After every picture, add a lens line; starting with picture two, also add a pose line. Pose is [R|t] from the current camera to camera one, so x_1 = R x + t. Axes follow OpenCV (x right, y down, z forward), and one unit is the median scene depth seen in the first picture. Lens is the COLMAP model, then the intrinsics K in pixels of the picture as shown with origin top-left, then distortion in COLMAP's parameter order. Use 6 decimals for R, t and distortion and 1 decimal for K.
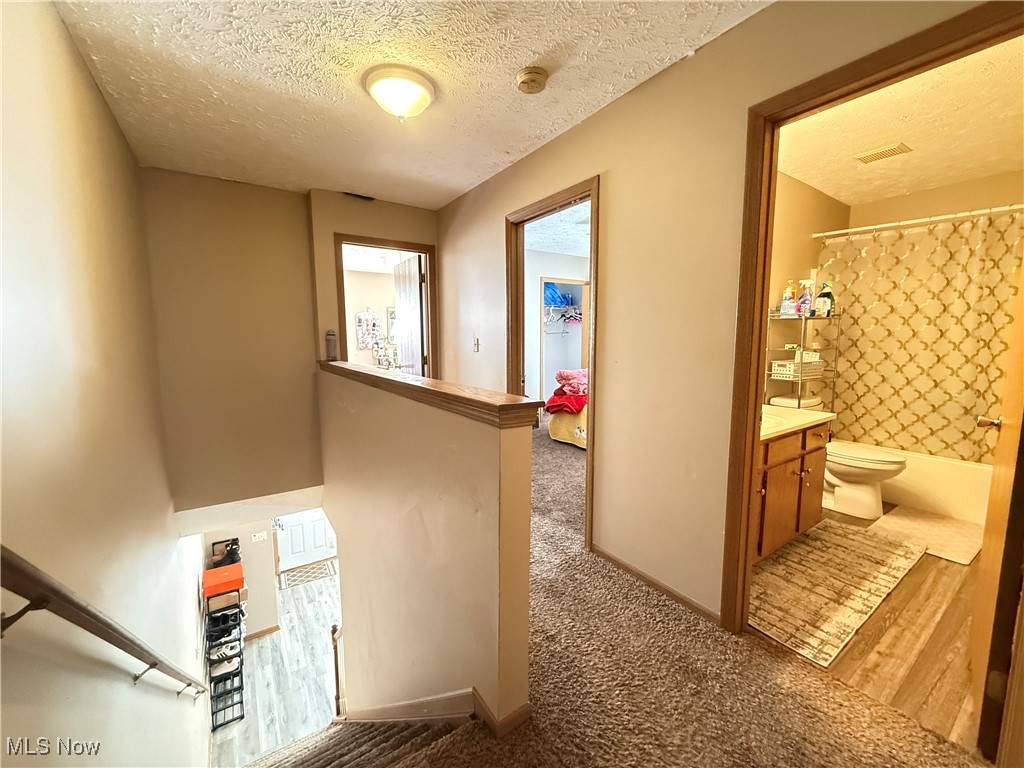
lens RADIAL K [[407.3, 0, 512.0], [0, 407.3, 384.0], [0, 0, 1]] dist [0.001095, 0.000273]
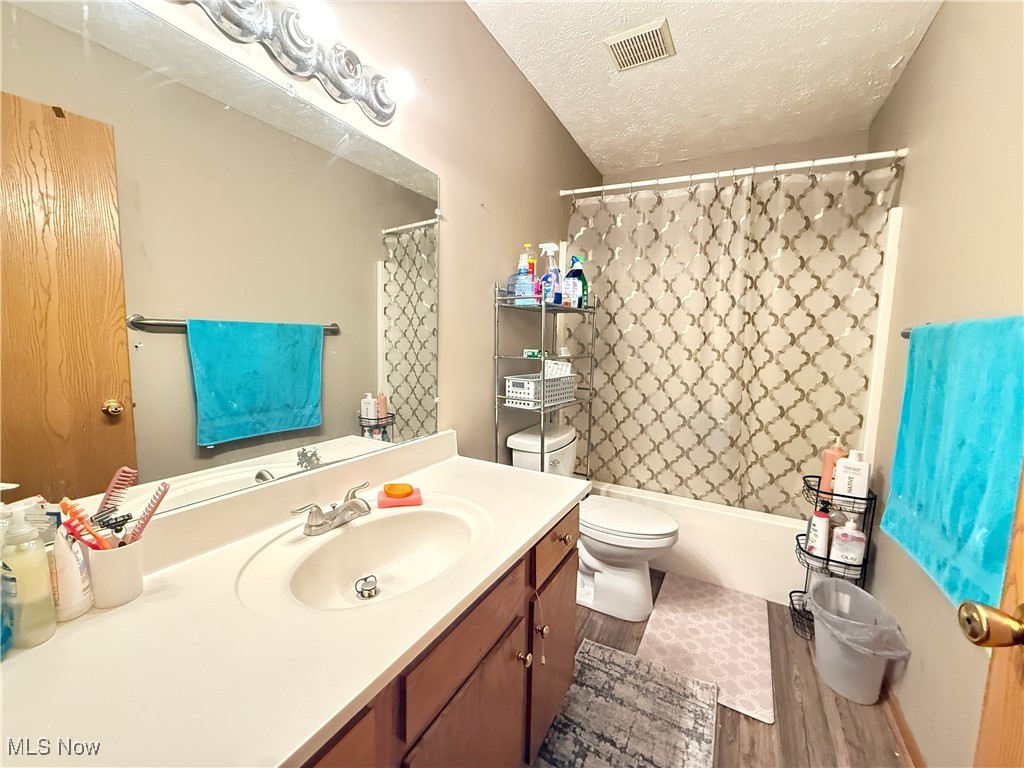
lens RADIAL K [[407.3, 0, 512.0], [0, 407.3, 384.0], [0, 0, 1]] dist [0.001095, 0.000273]
pose [[0.893140, -0.021984, 0.449241, 0.396201], [0.025237, 0.999681, -0.001252, -0.046549], [-0.449070, 0.012456, 0.893410, 0.483474]]
